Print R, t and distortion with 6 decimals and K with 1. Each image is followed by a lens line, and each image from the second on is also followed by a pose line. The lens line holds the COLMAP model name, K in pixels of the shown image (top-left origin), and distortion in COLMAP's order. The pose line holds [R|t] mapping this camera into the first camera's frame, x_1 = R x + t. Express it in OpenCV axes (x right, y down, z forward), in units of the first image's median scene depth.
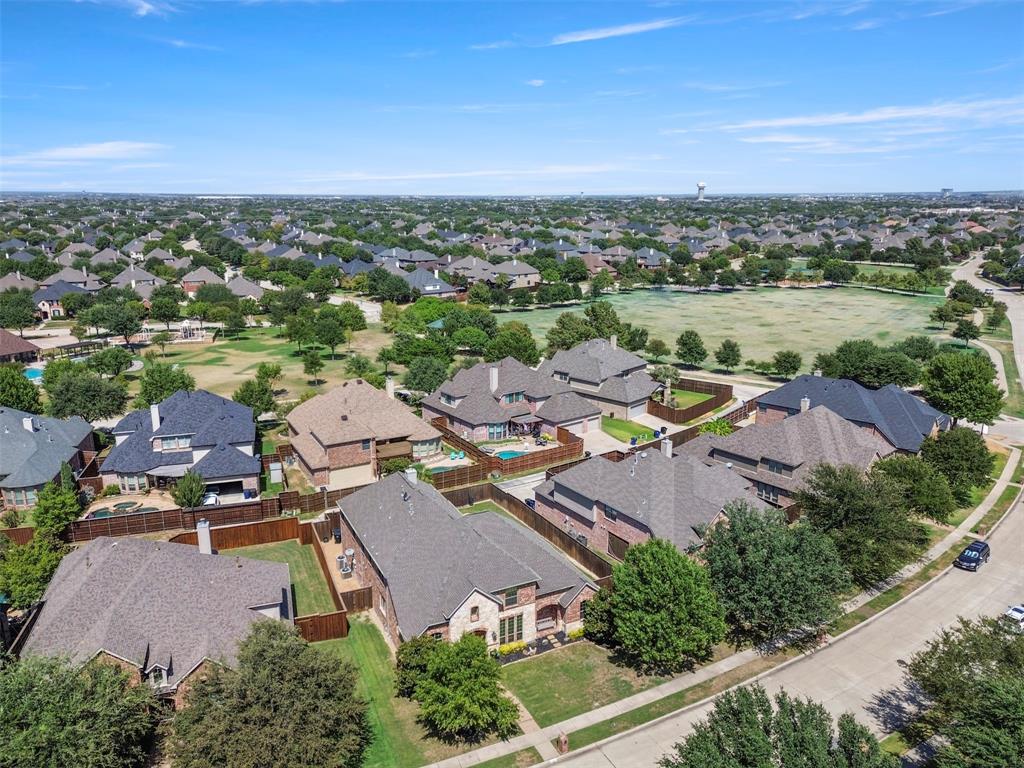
lens RADIAL K [[737.5, 0, 507.5], [0, 737.5, 390.5], [0, 0, 1]] dist [0.078791, -0.087585]
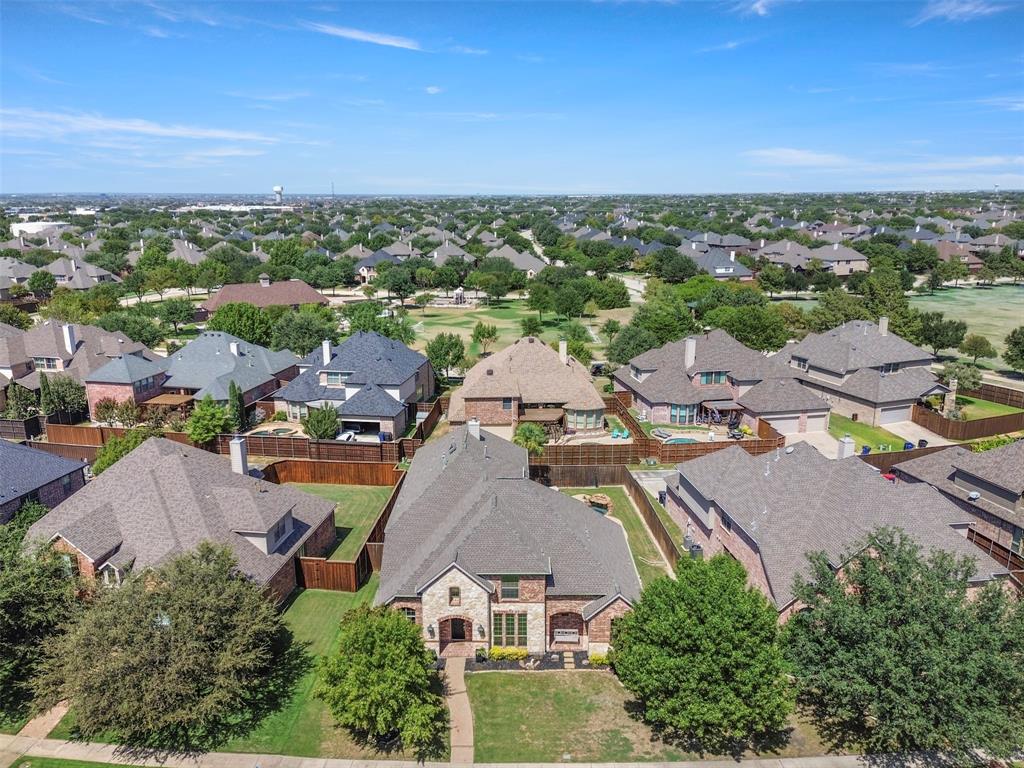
lens RADIAL K [[737.5, 0, 507.5], [0, 737.5, 390.5], [0, 0, 1]] dist [0.078791, -0.087585]
pose [[0.890542, 0.109581, -0.441505, 0.209893], [-0.110092, 0.993618, 0.024554, 0.035046], [0.441378, 0.026739, 0.896923, 0.191739]]
